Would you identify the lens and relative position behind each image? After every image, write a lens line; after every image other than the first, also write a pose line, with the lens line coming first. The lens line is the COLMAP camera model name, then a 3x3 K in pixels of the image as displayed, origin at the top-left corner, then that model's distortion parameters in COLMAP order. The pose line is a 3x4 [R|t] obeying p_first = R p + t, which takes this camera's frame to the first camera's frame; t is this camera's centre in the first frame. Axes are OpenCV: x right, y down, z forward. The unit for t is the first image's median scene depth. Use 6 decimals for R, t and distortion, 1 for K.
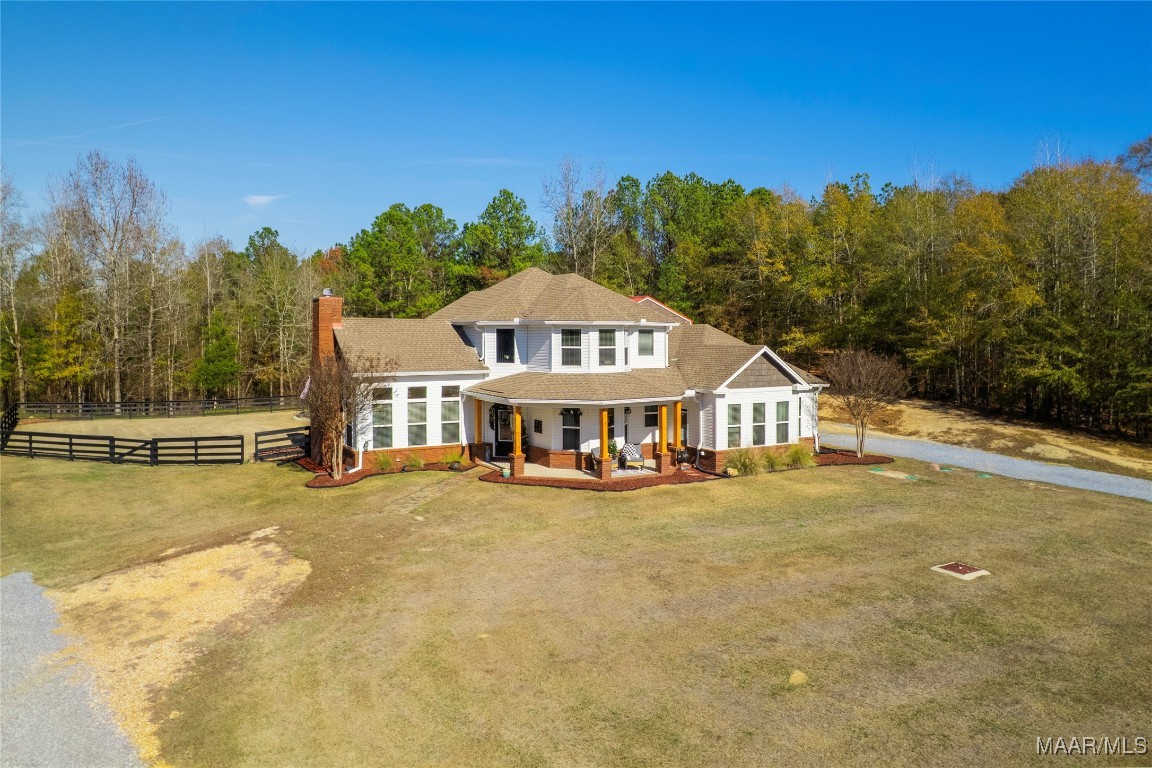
lens RADIAL K [[811.6, 0, 569.2], [0, 811.6, 380.3], [0, 0, 1]] dist [-0.048112, 0.018399]
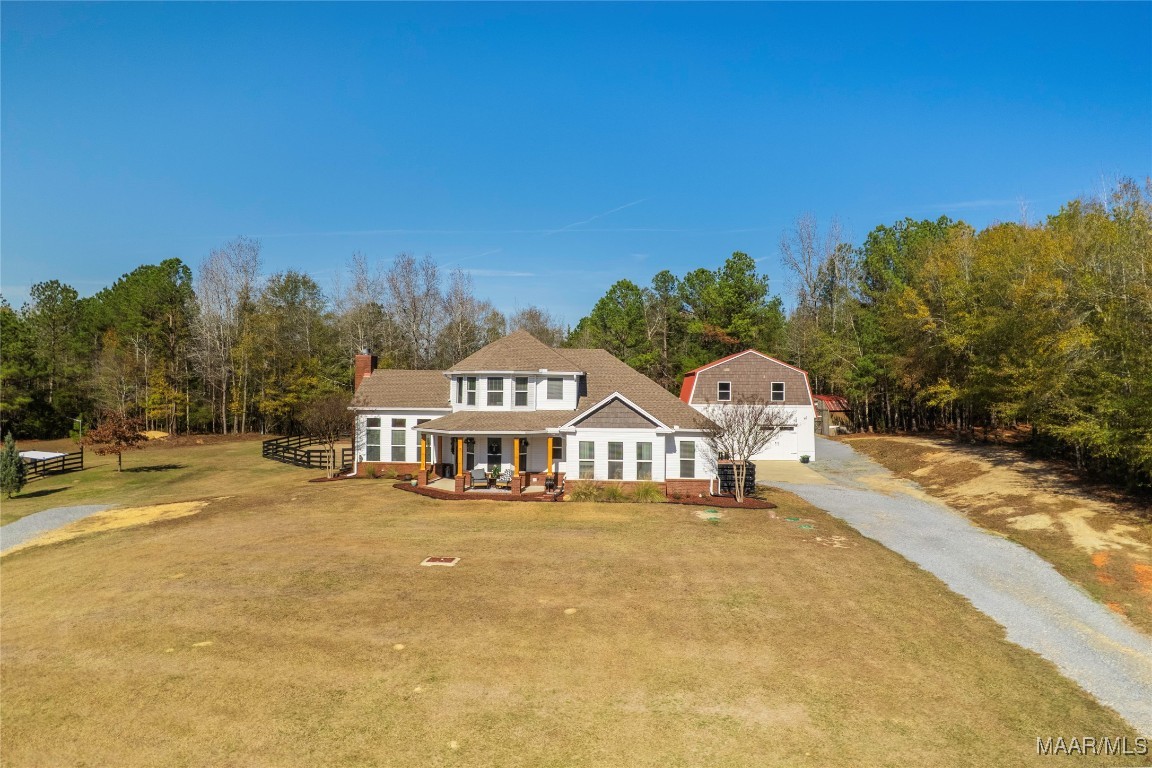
lens RADIAL K [[811.6, 0, 573.1], [0, 811.6, 381.2], [0, 0, 1]] dist [-0.048112, 0.018399]
pose [[0.834430, 0.004279, -0.551097, 0.811810], [-0.040421, 0.997752, -0.053455, 0.006260], [0.549629, 0.066880, 0.832727, 0.013075]]
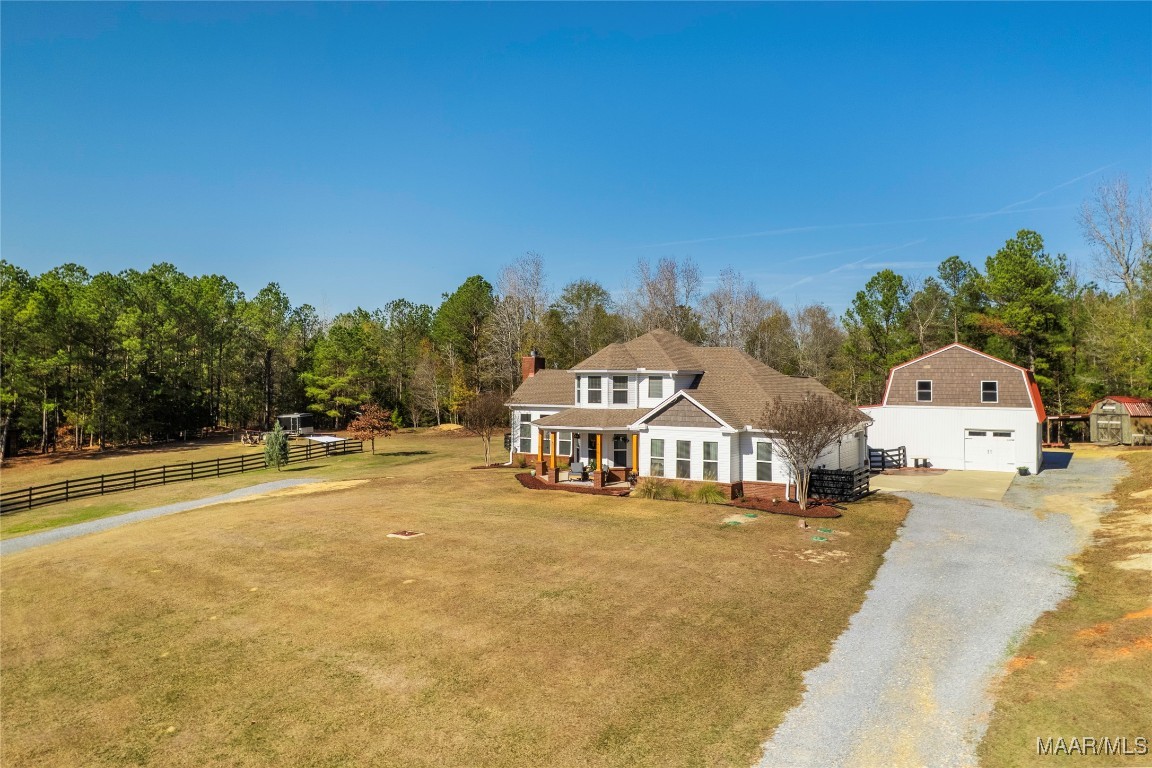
lens RADIAL K [[811.6, 0, 576.7], [0, 811.6, 381.4], [0, 0, 1]] dist [-0.048112, 0.018399]
pose [[0.485039, 0.002859, -0.874488, 1.152197], [-0.058923, 0.997829, -0.029420, -0.012268], [0.872505, 0.065797, 0.484154, 0.315445]]
